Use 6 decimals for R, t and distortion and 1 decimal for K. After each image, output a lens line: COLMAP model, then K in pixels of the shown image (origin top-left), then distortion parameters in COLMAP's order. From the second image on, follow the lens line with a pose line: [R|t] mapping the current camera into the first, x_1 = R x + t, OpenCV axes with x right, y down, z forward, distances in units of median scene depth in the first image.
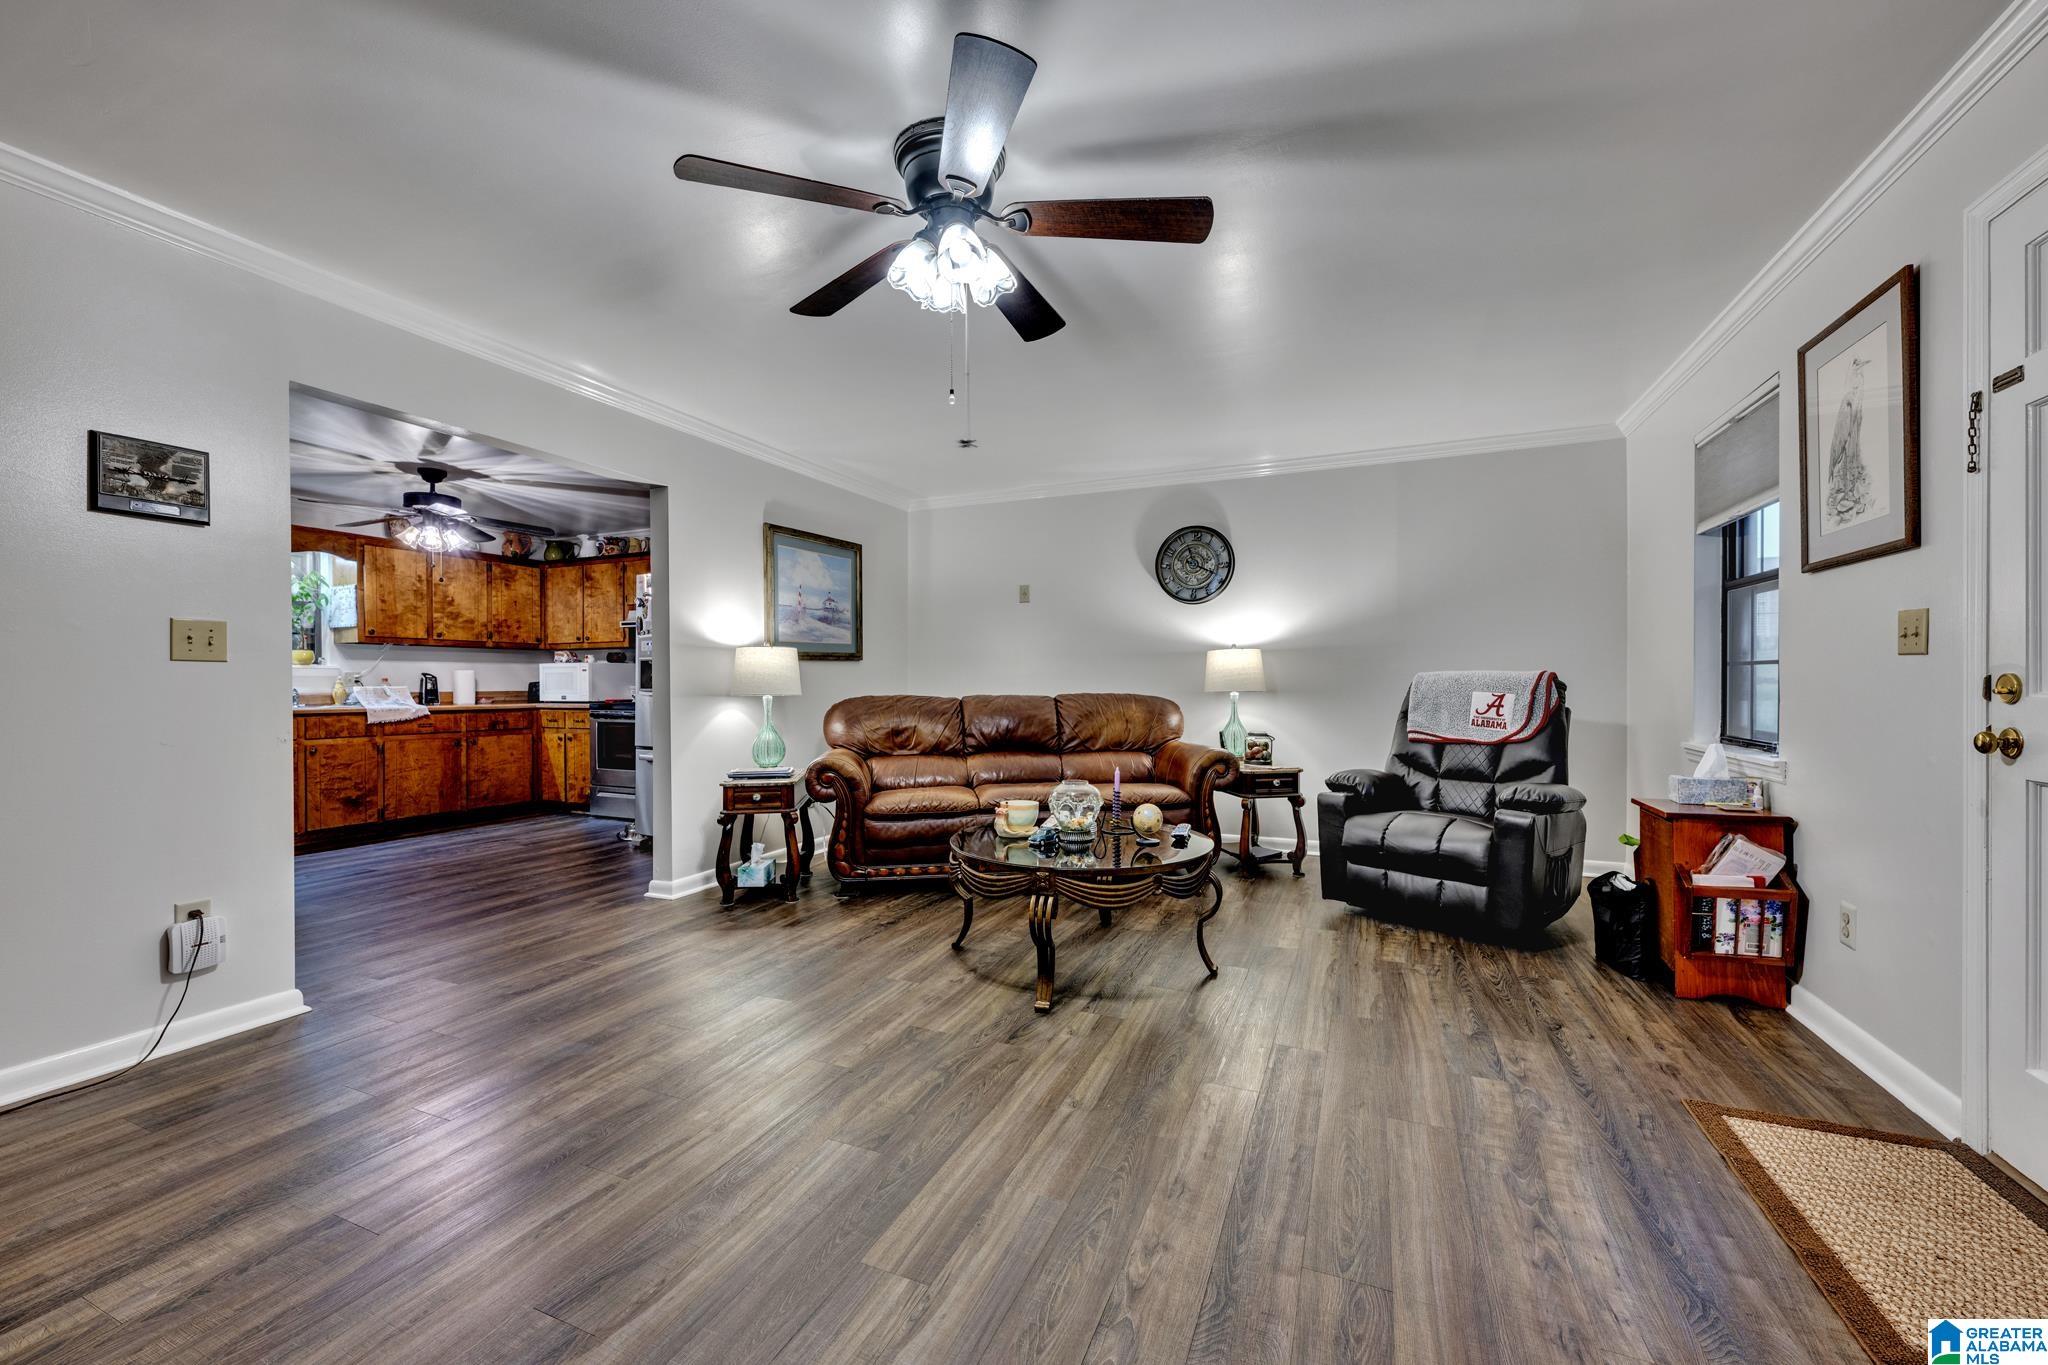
lens RADIAL K [[810.8, 0, 1024.0], [0, 810.8, 691.4], [0, 0, 1]] dist [0.000249, -0.000548]
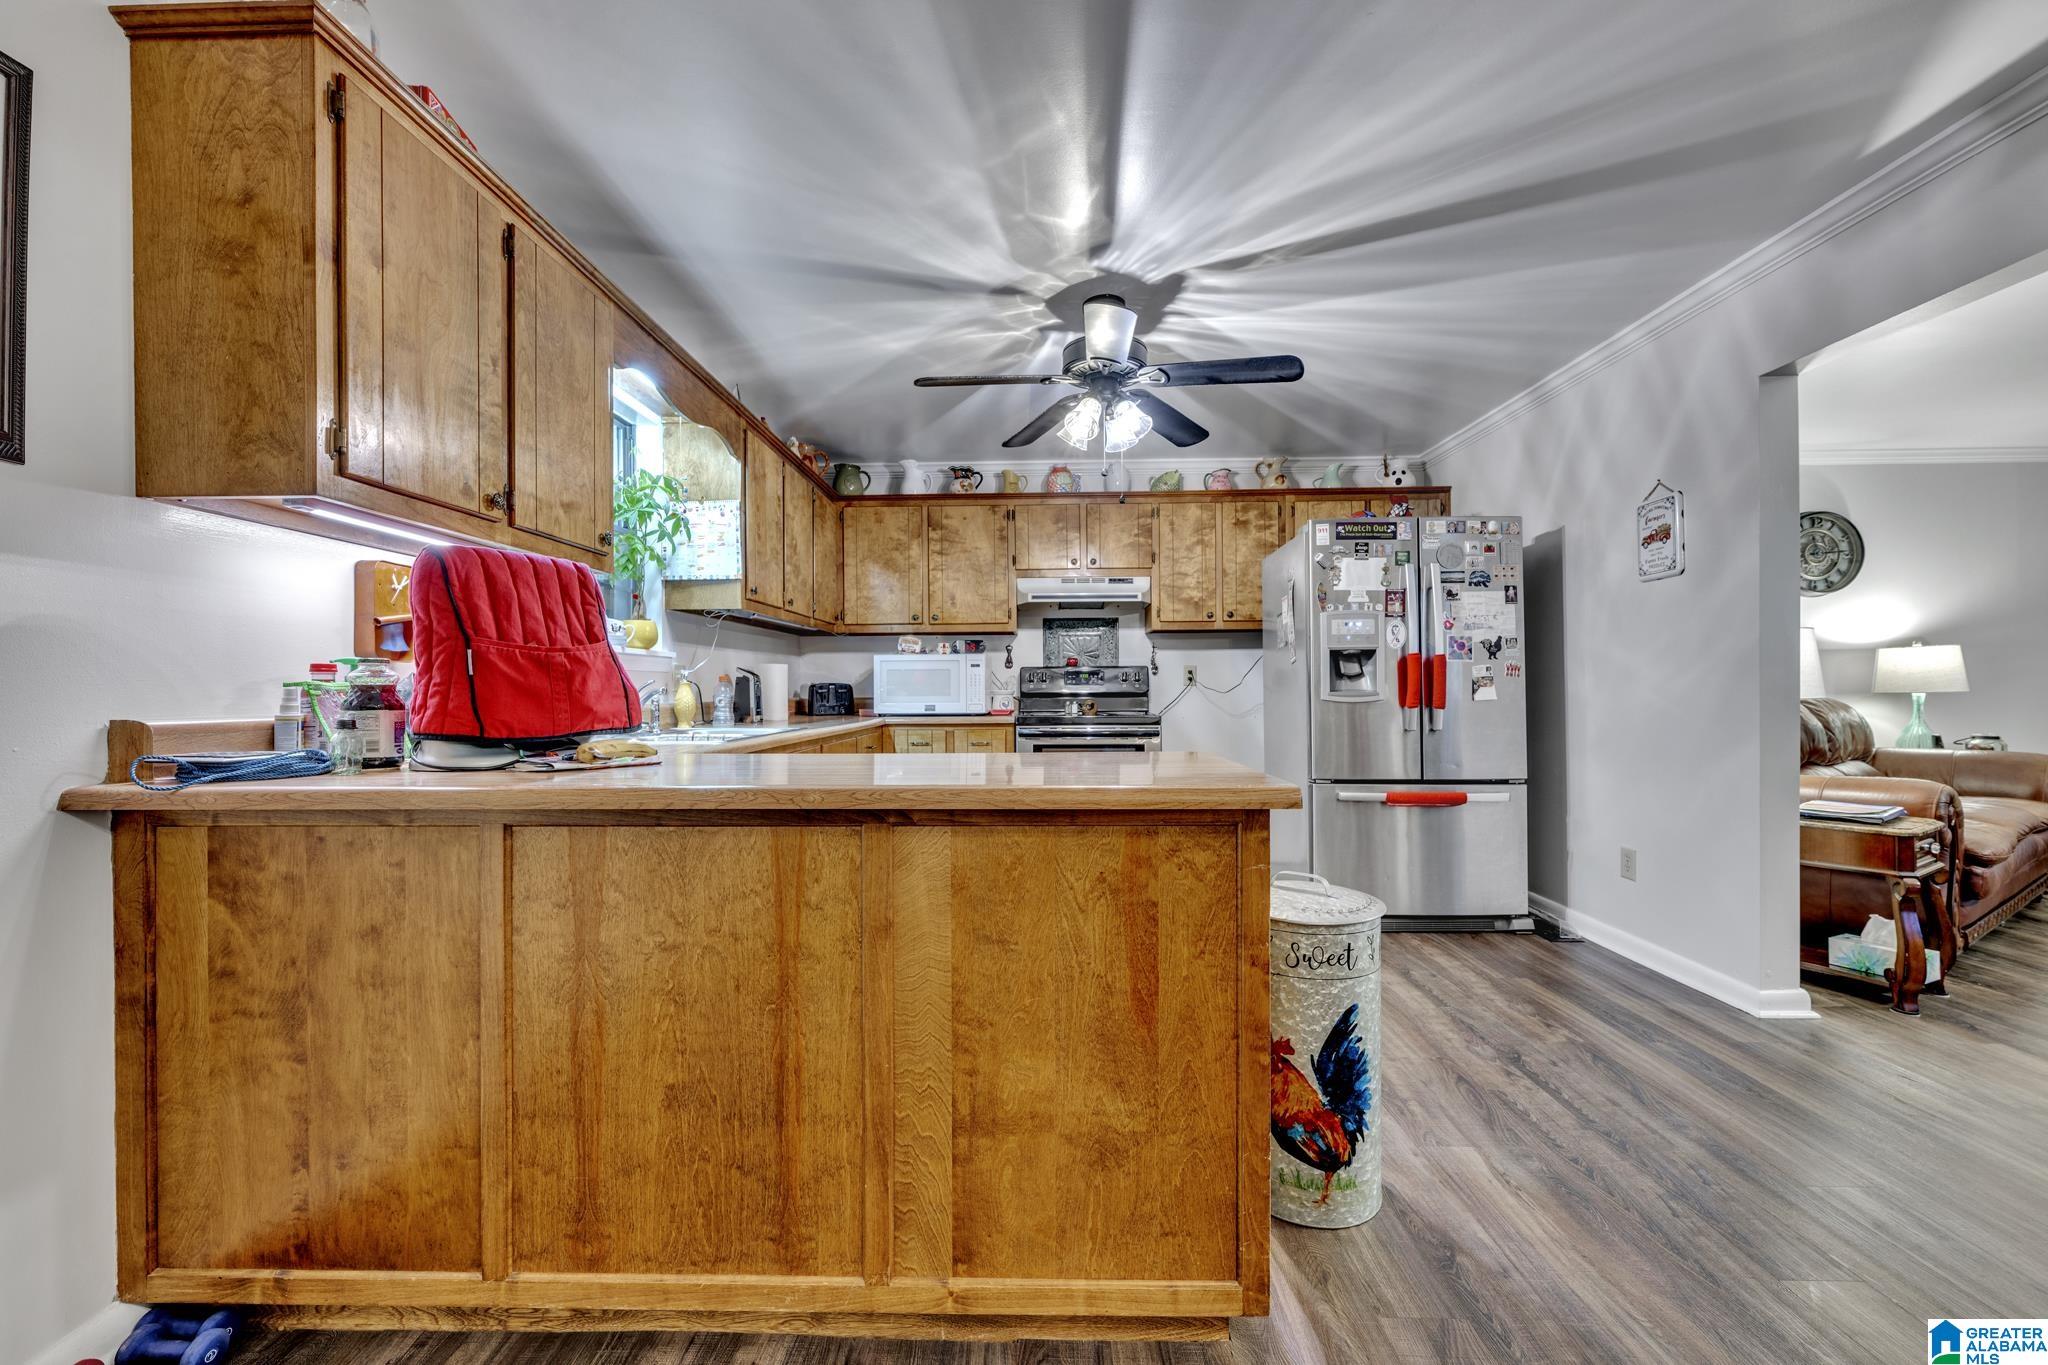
lens RADIAL K [[810.8, 0, 1024.0], [0, 810.8, 691.4], [0, 0, 1]] dist [0.000249, -0.000548]
pose [[0.929357, -0.005014, 0.369149, -1.296098], [0.005176, 0.999986, 0.000550, -0.009257], [-0.369147, 0.001400, 0.929370, 0.653036]]
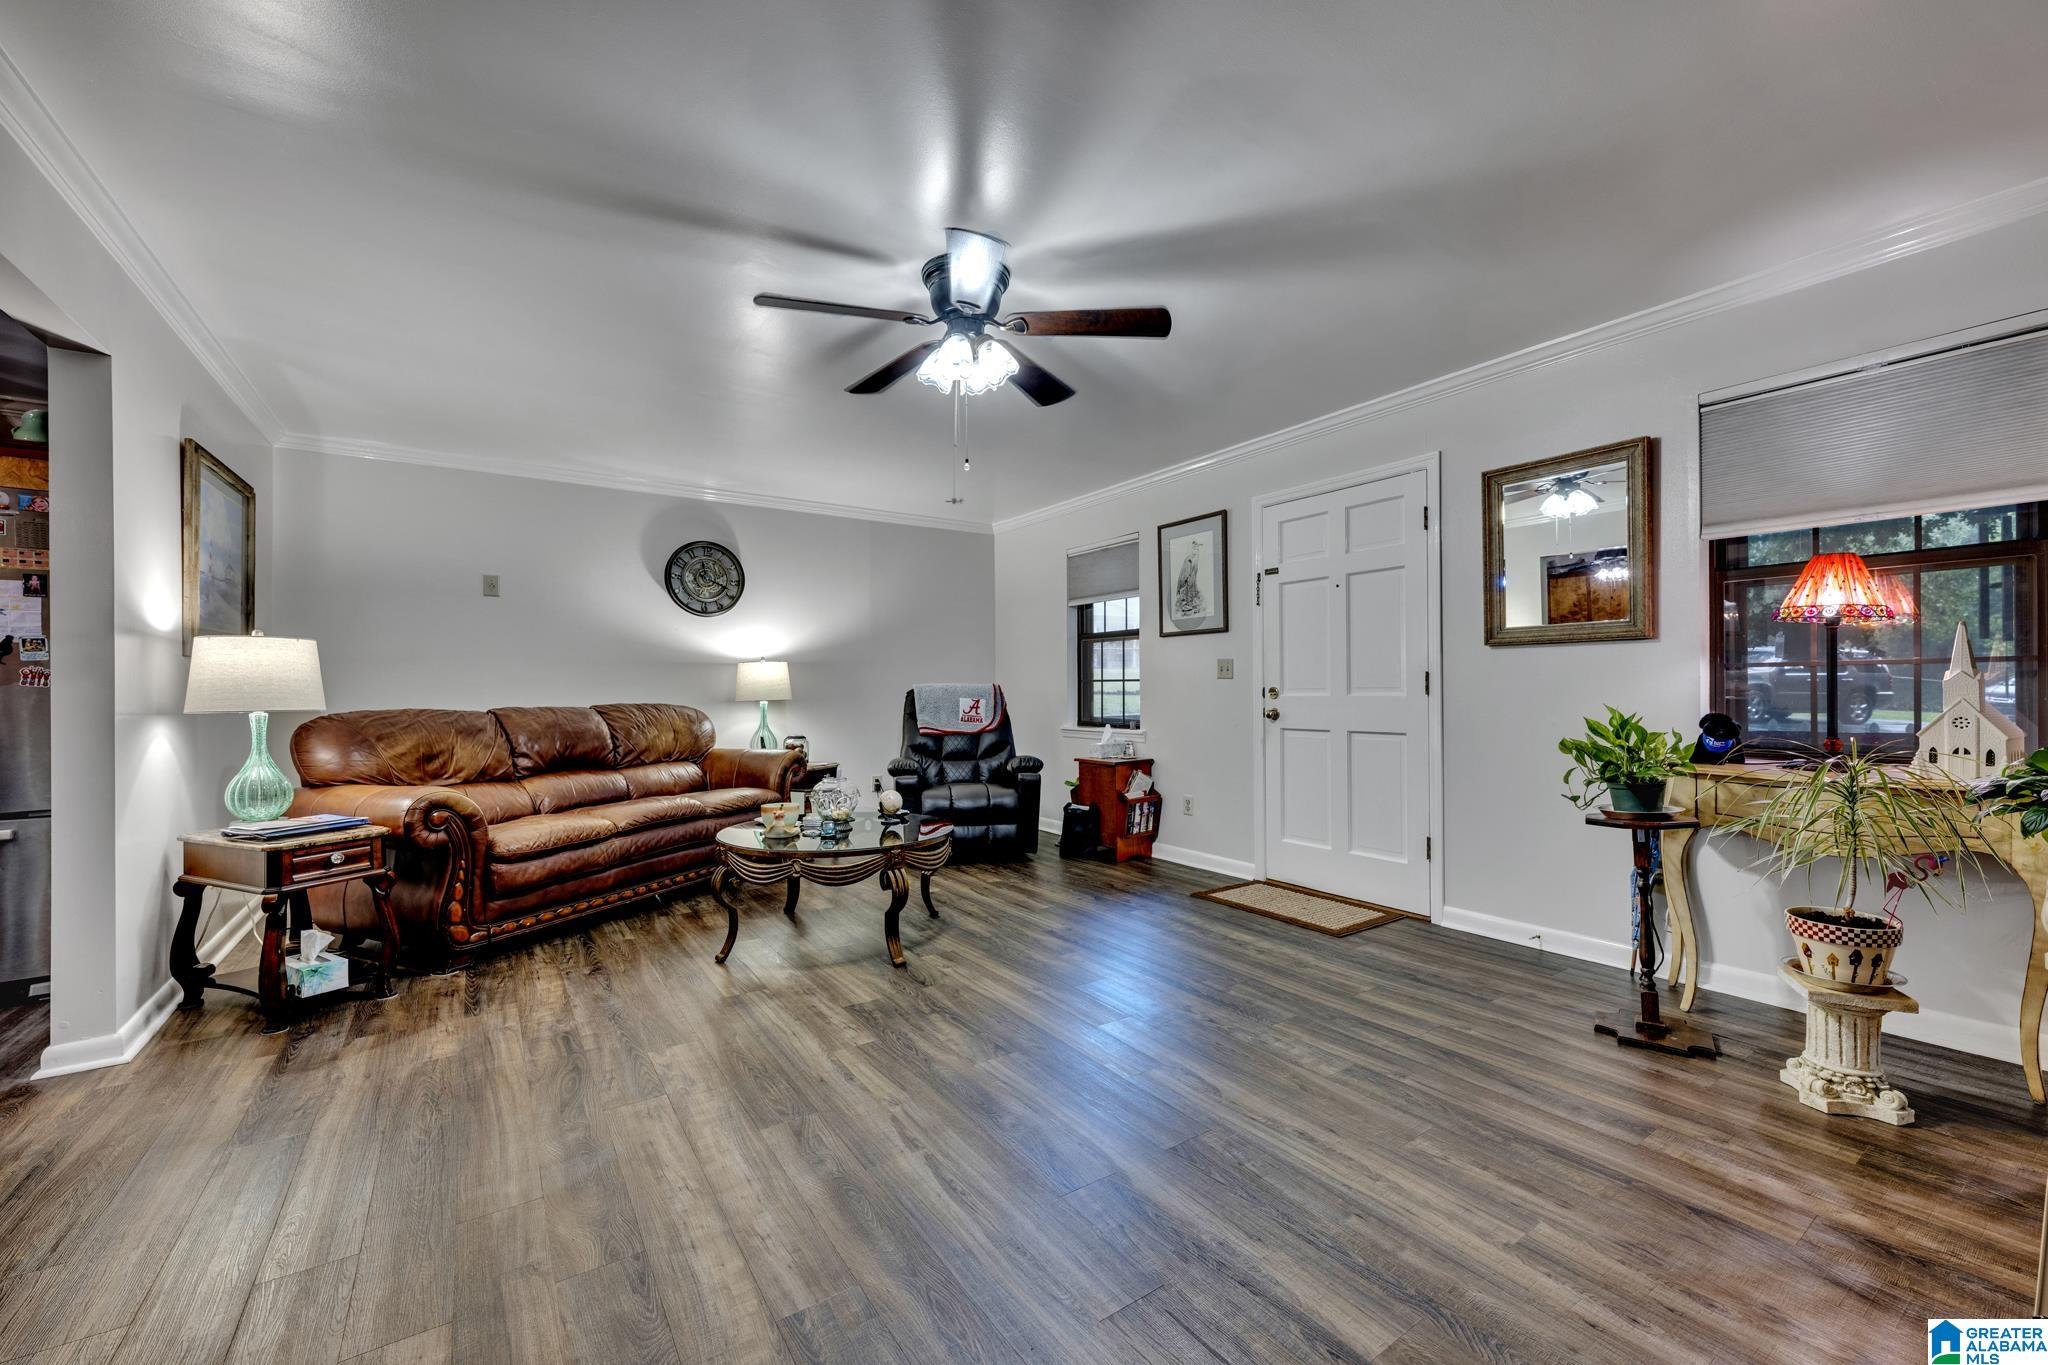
lens RADIAL K [[810.8, 0, 1024.0], [0, 810.8, 691.4], [0, 0, 1]] dist [0.000249, -0.000548]
pose [[0.533396, -0.000774, 0.845866, -0.615414], [0.011835, 0.999909, -0.006549, -0.000507], [-0.845783, 0.013504, 0.533356, 0.138798]]
